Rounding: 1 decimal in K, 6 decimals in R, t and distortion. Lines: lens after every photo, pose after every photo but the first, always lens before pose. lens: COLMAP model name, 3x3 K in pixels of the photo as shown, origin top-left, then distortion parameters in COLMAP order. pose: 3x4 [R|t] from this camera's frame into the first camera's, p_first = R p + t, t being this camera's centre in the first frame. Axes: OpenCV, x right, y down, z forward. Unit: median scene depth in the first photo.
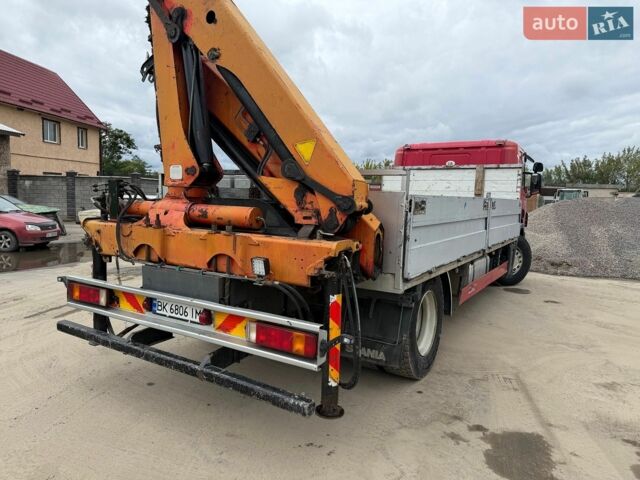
lens RADIAL K [[435.3, 0, 326.1], [0, 435.3, 246.0], [0, 0, 1]] dist [0.000113, -0.007770]
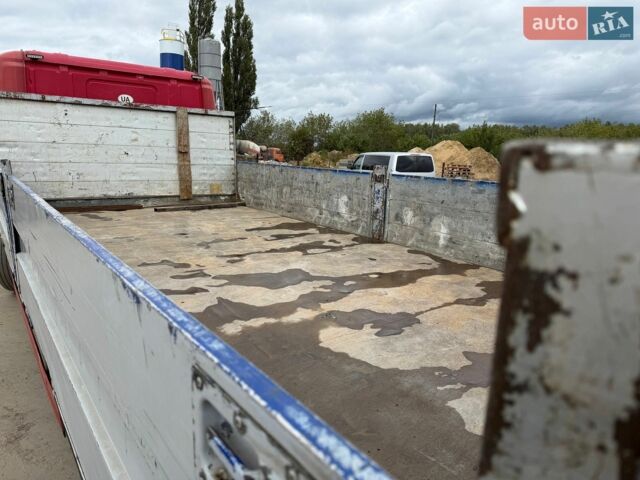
lens RADIAL K [[428.0, 0, 320.0], [0, 428.0, 240.0], [0, 0, 1]] dist [0.033222, -0.050257]
pose [[0.406500, -0.192594, 0.893121, -0.400170], [0.068761, 0.981207, 0.180292, -0.193245], [-0.911059, -0.011877, 0.412104, 1.129341]]
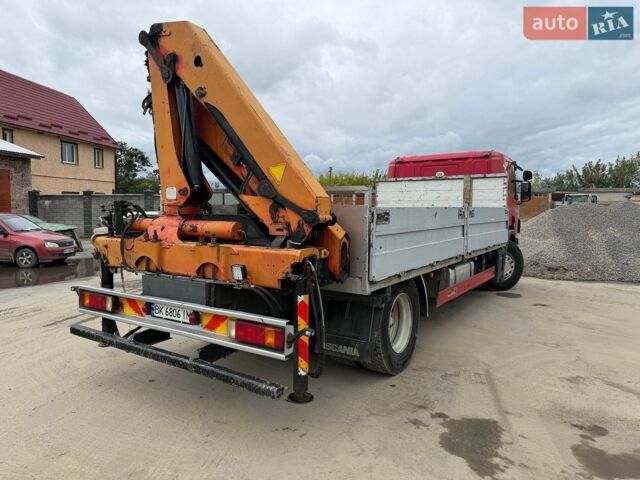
lens RADIAL K [[434.6, 0, 320.0], [0, 434.6, 240.0], [0, 0, 1]] dist [-0.001922, -0.002017]
pose [[0.998902, -0.023182, -0.040705, 0.080999], [0.021583, 0.998994, -0.039304, 0.007324], [0.041575, 0.038383, 0.998398, -0.110751]]
